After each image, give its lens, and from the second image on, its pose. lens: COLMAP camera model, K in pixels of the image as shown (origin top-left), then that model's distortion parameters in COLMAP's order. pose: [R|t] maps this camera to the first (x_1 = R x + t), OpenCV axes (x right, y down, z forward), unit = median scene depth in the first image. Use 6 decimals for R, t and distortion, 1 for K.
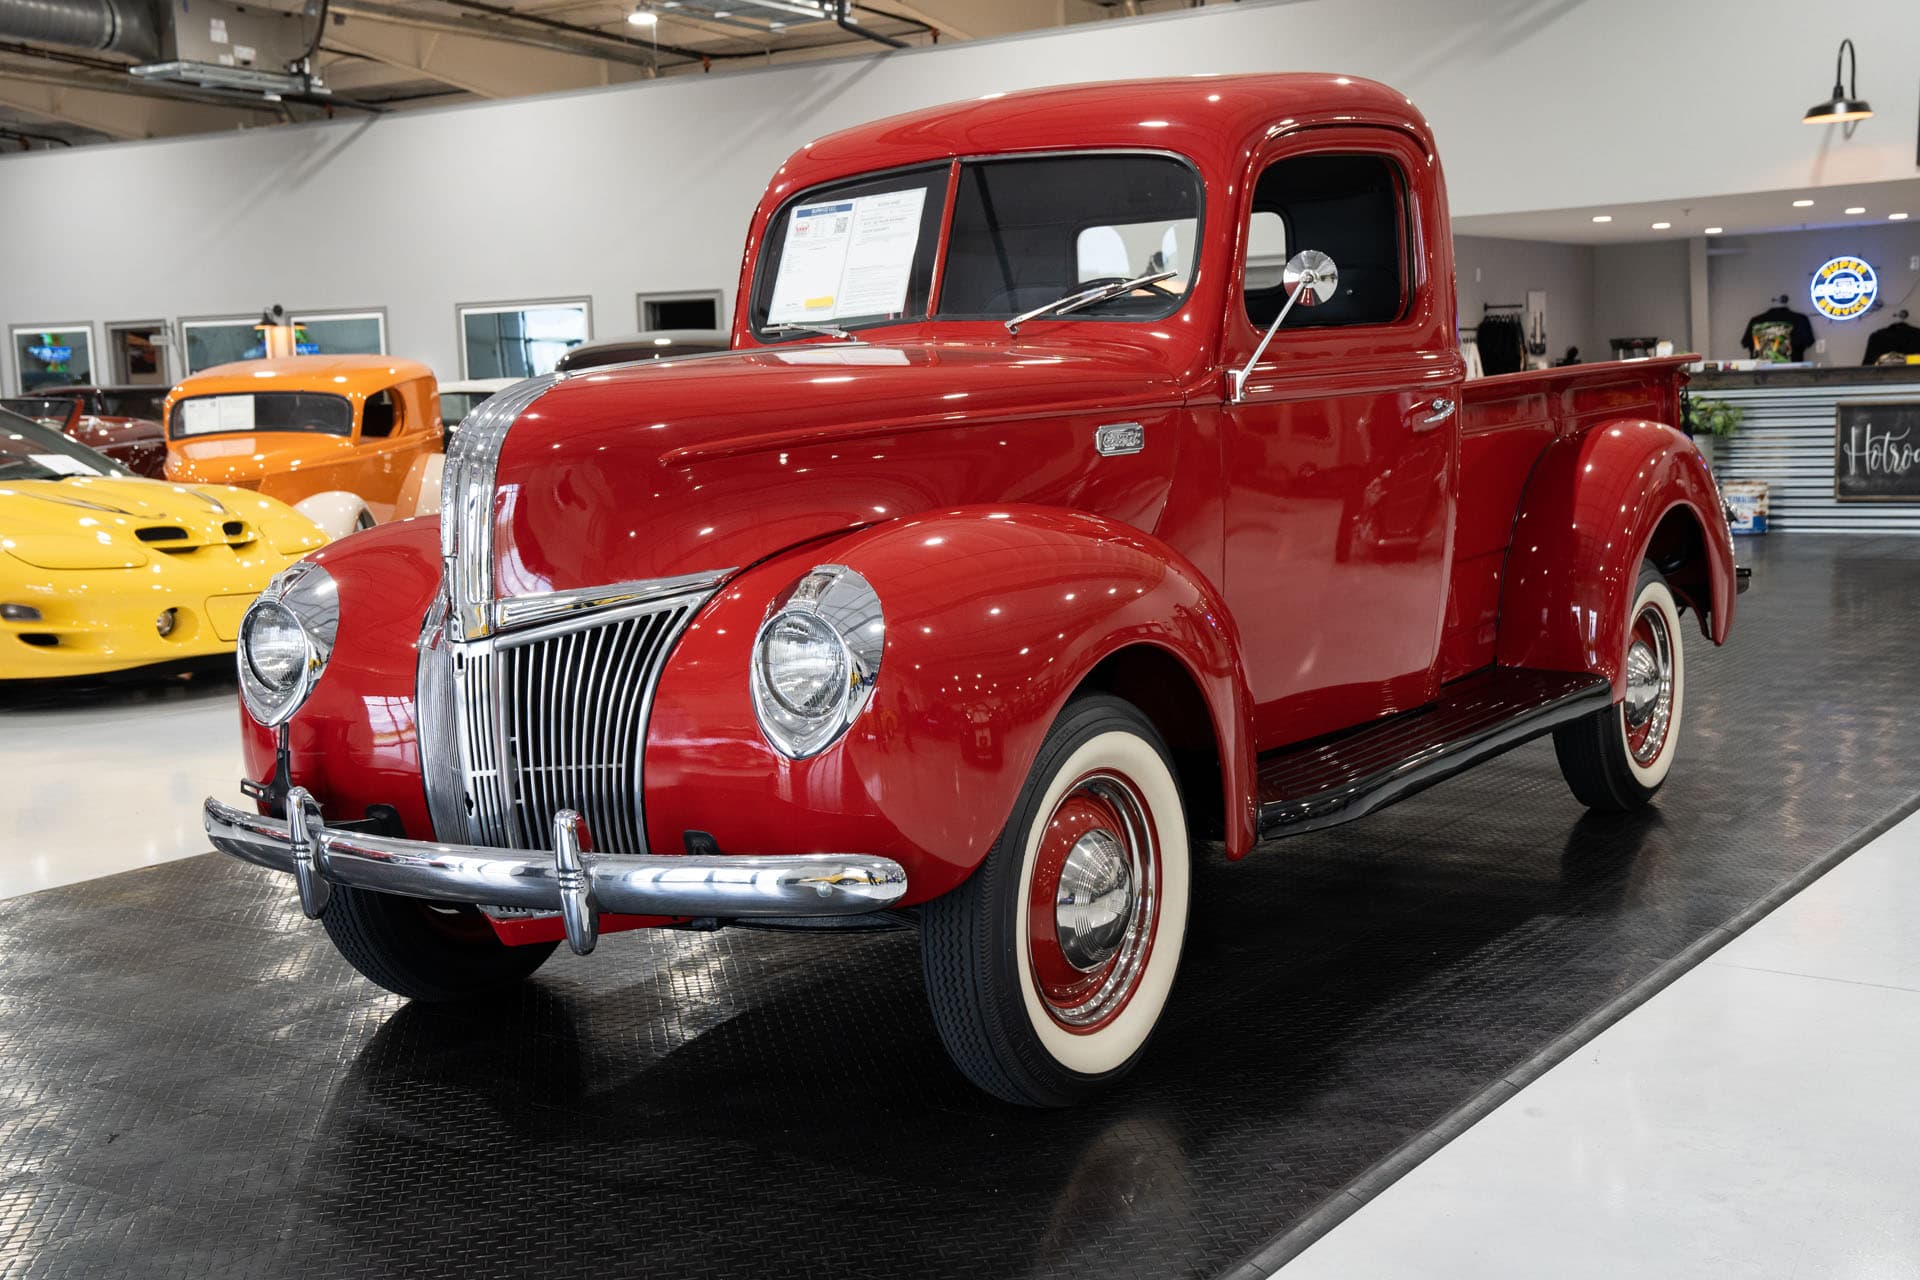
lens RADIAL K [[2333.0, 0, 960.0], [0, 2333.0, 640.0], [0, 0, 1]] dist [0.091312, 0.003752]
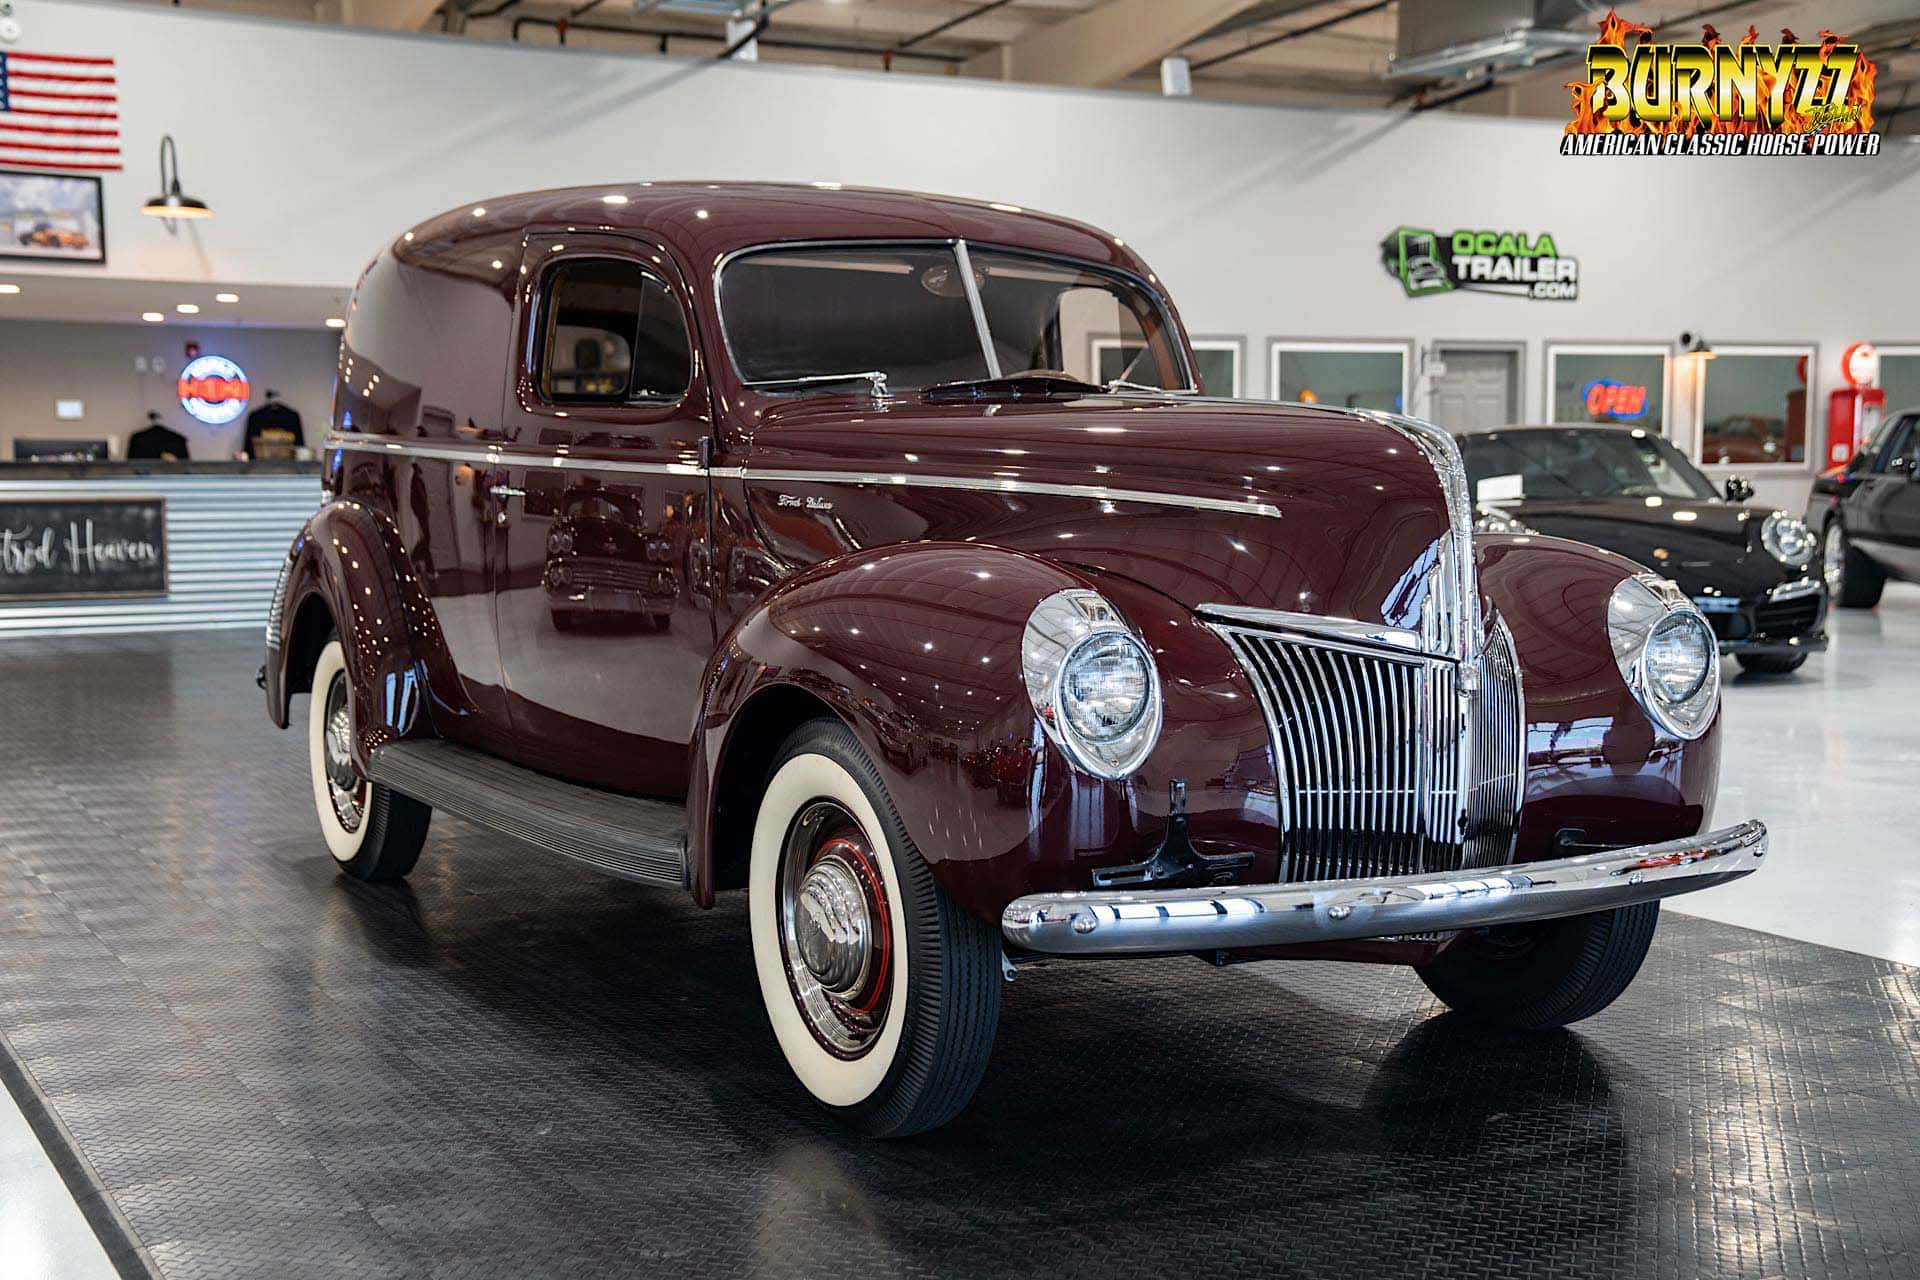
lens RADIAL K [[2333.0, 0, 960.0], [0, 2333.0, 640.0], [0, 0, 1]] dist [0.091312, 0.003752]
pose [[0.439354, -0.050712, 0.896881, -0.385975], [0.093133, 0.995597, 0.010671, -0.021113], [-0.893473, 0.078841, 0.442142, 0.281299]]
